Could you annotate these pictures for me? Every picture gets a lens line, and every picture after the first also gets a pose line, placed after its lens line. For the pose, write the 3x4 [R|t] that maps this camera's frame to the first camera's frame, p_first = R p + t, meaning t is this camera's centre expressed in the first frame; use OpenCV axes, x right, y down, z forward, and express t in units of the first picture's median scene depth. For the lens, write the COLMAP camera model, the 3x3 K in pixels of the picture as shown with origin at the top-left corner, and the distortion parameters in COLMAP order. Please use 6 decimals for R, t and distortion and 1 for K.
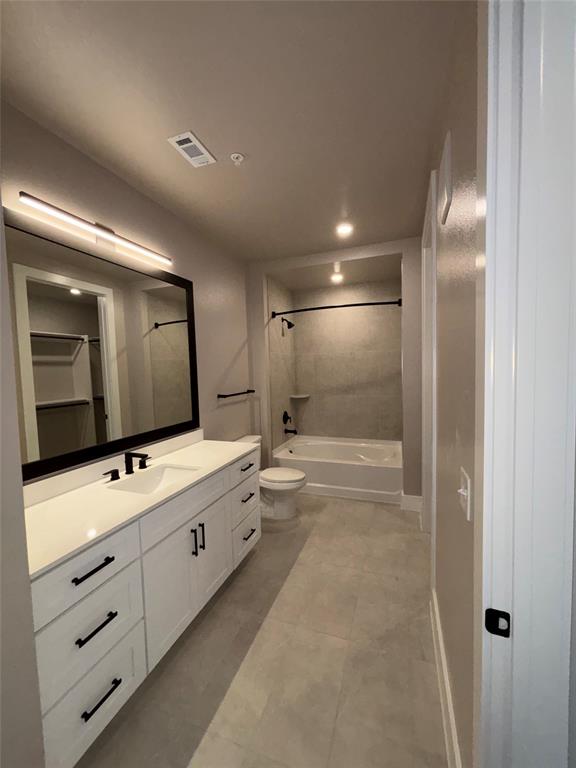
lens RADIAL K [[308.6, 0, 288.6], [0, 308.6, 385.6], [0, 0, 1]] dist [-0.000084, -0.000028]
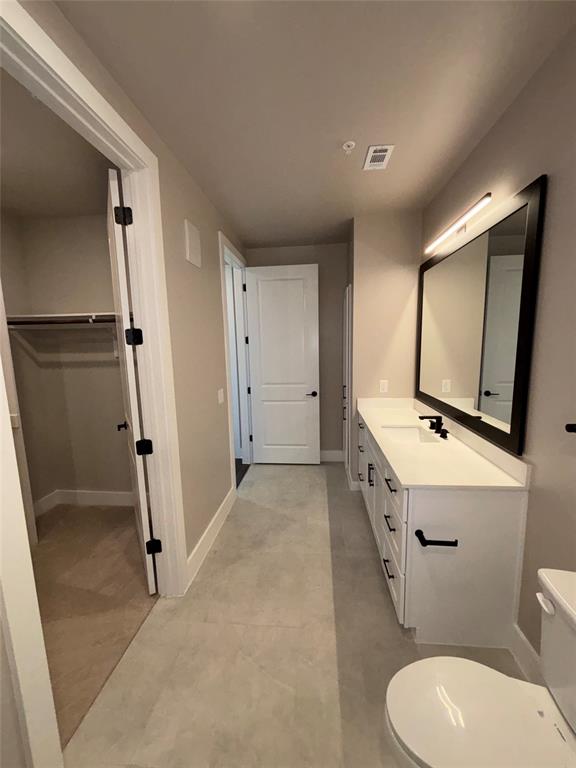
lens RADIAL K [[308.6, 0, 291.1], [0, 308.6, 385.6], [0, 0, 1]] dist [-0.000084, -0.000028]
pose [[-0.966480, 0.076401, -0.245109, 0.272700], [0.028633, 0.980816, 0.192819, -0.130673], [0.255139, 0.179338, -0.950128, 1.647962]]
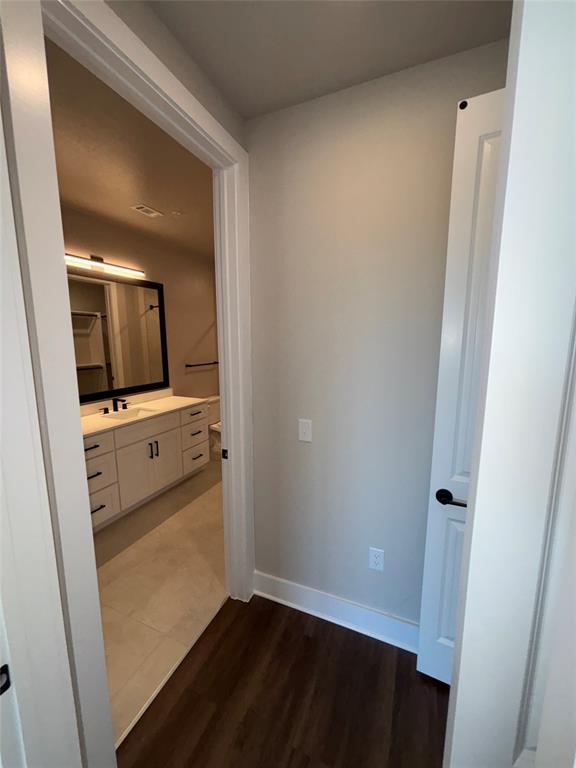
lens RADIAL K [[308.6, 0, 285.0], [0, 308.6, 385.3], [0, 0, 1]] dist [-0.000084, -0.000028]
pose [[0.997407, 0.035592, -0.062547, 0.403191], [-0.029586, 0.995090, 0.094453, -0.028656], [0.065602, -0.092358, 0.993562, -0.471187]]
